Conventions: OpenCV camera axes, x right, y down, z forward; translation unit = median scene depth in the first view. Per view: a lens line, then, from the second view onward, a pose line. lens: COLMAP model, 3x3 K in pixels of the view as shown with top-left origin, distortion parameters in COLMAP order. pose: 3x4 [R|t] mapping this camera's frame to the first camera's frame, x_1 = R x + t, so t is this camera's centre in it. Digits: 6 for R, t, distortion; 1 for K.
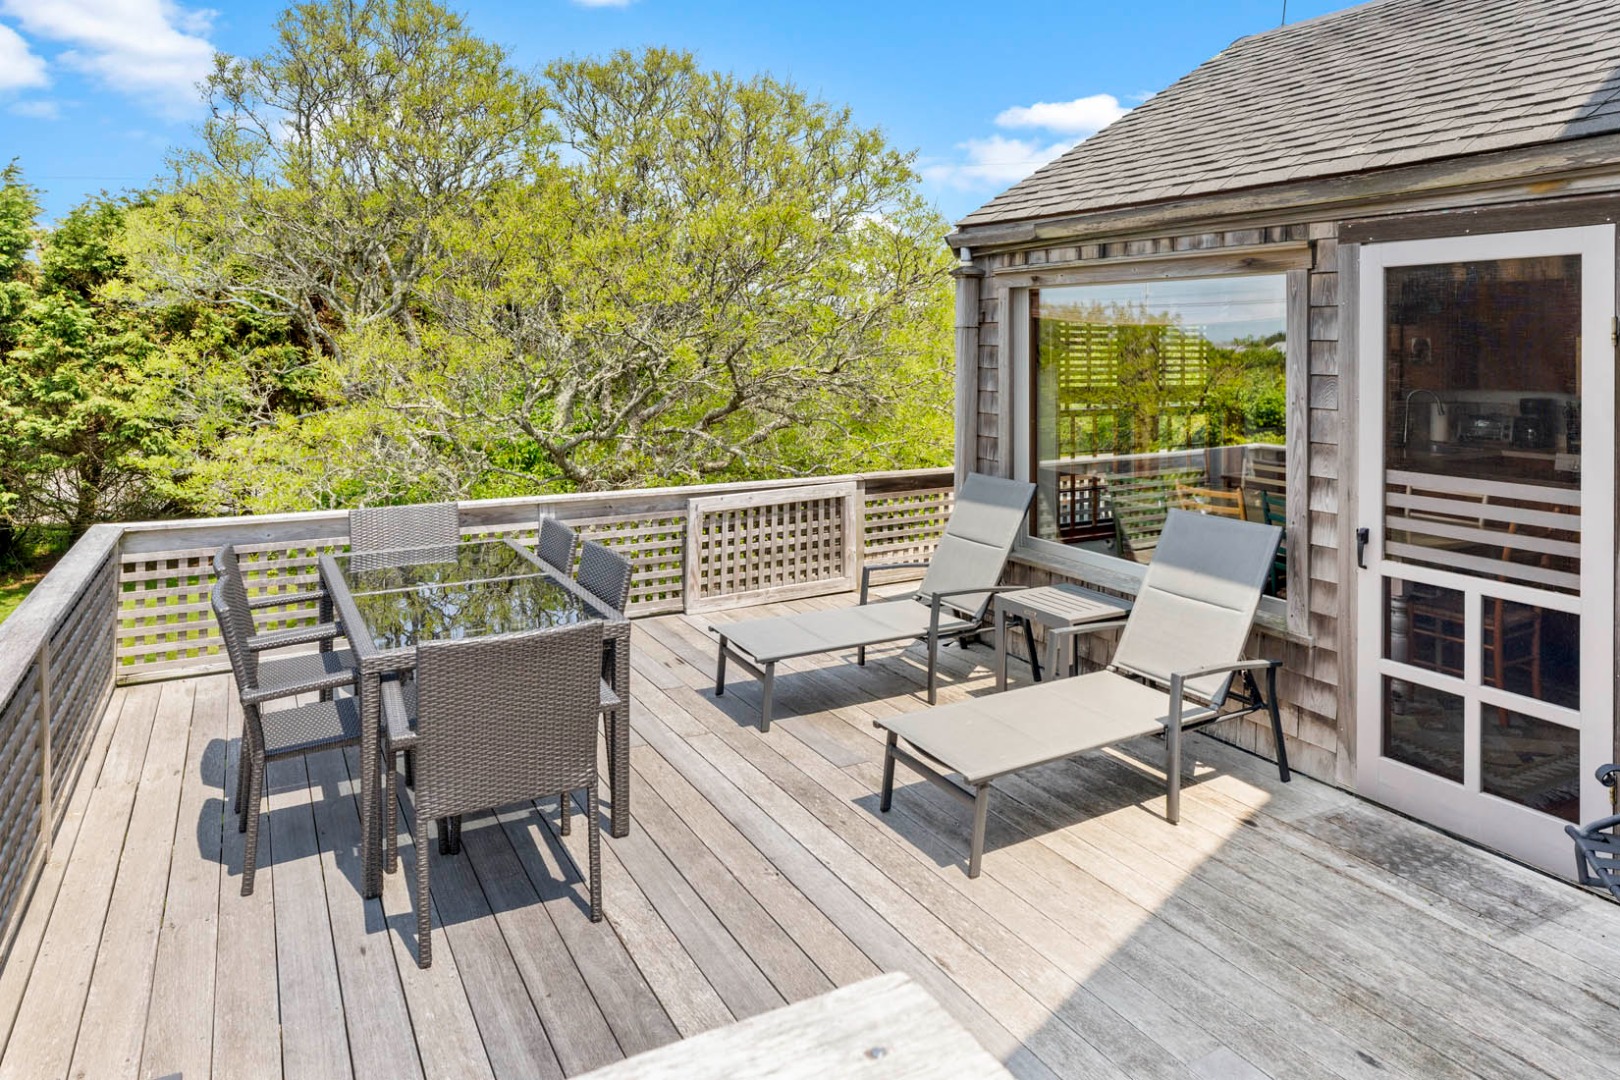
lens RADIAL K [[1017.6, 0, 810.0], [0, 1017.6, 540.0], [0, 0, 1]] dist [-0.000239, -0.000132]
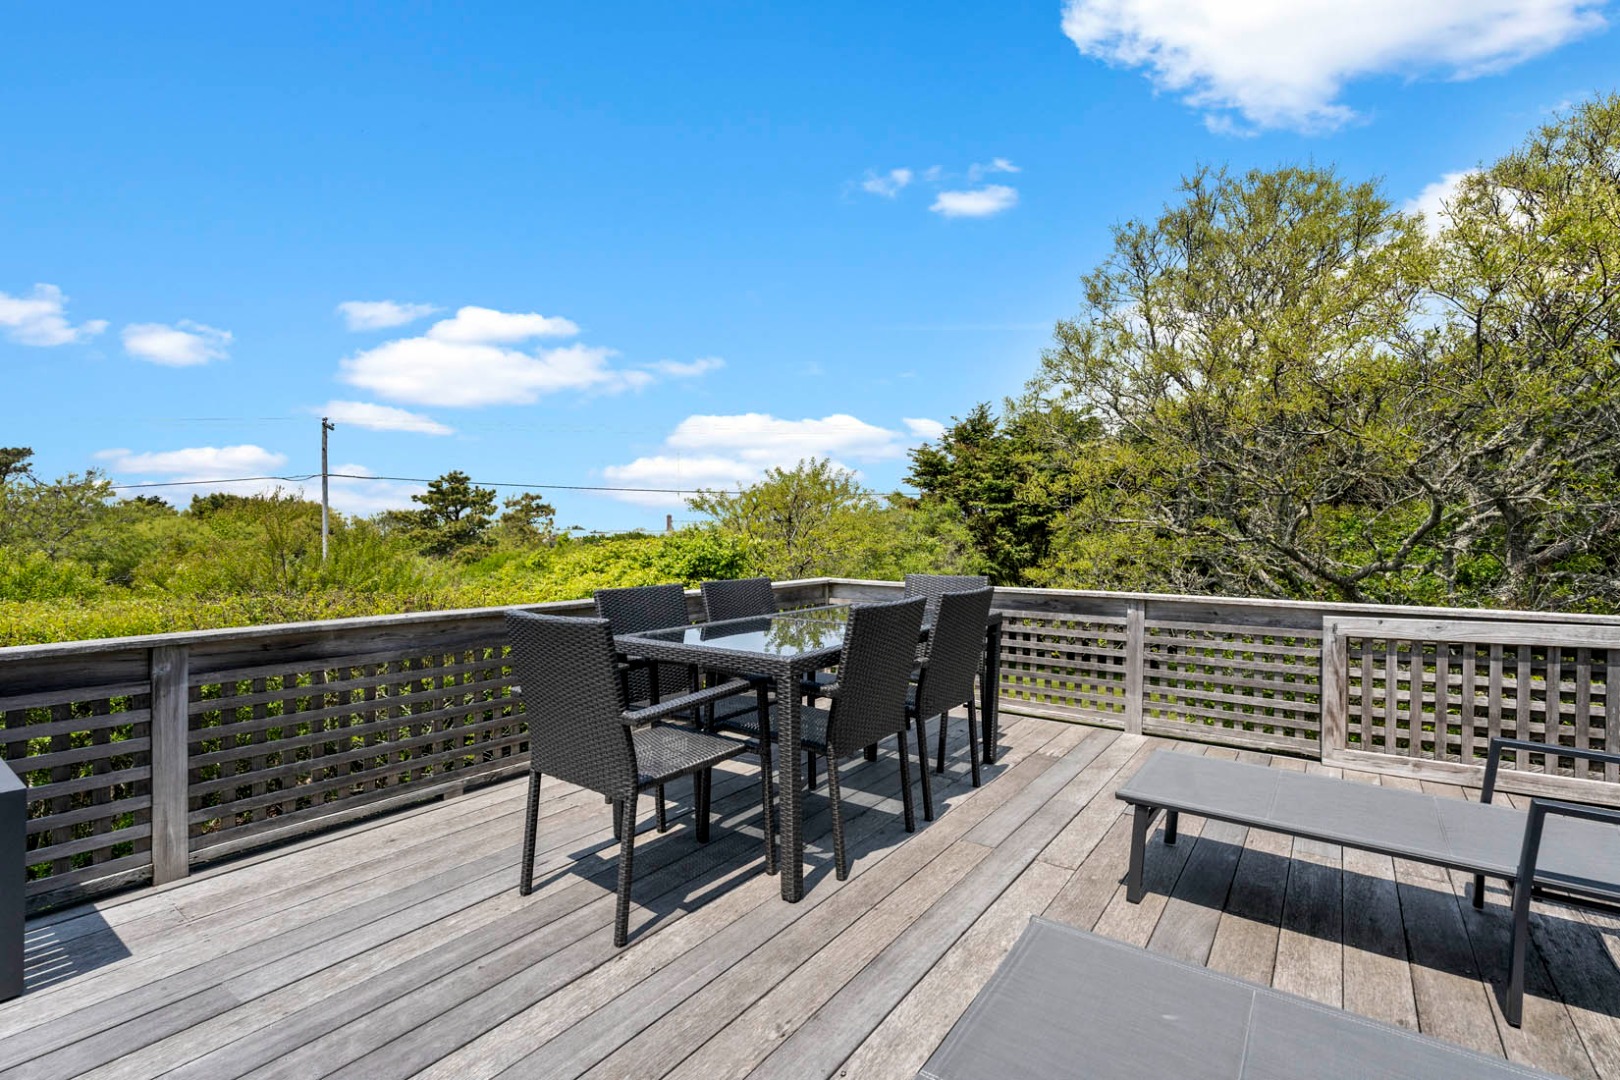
lens RADIAL K [[717.7, 0, 810.0], [0, 717.7, 540.0], [0, 0, 1]] dist [0.015569, 0.000032]
pose [[0.420803, 0.005326, -0.907137, 0.224656], [-0.169843, 0.982762, -0.073017, 0.010605], [0.891111, 0.184796, 0.414454, 0.384583]]
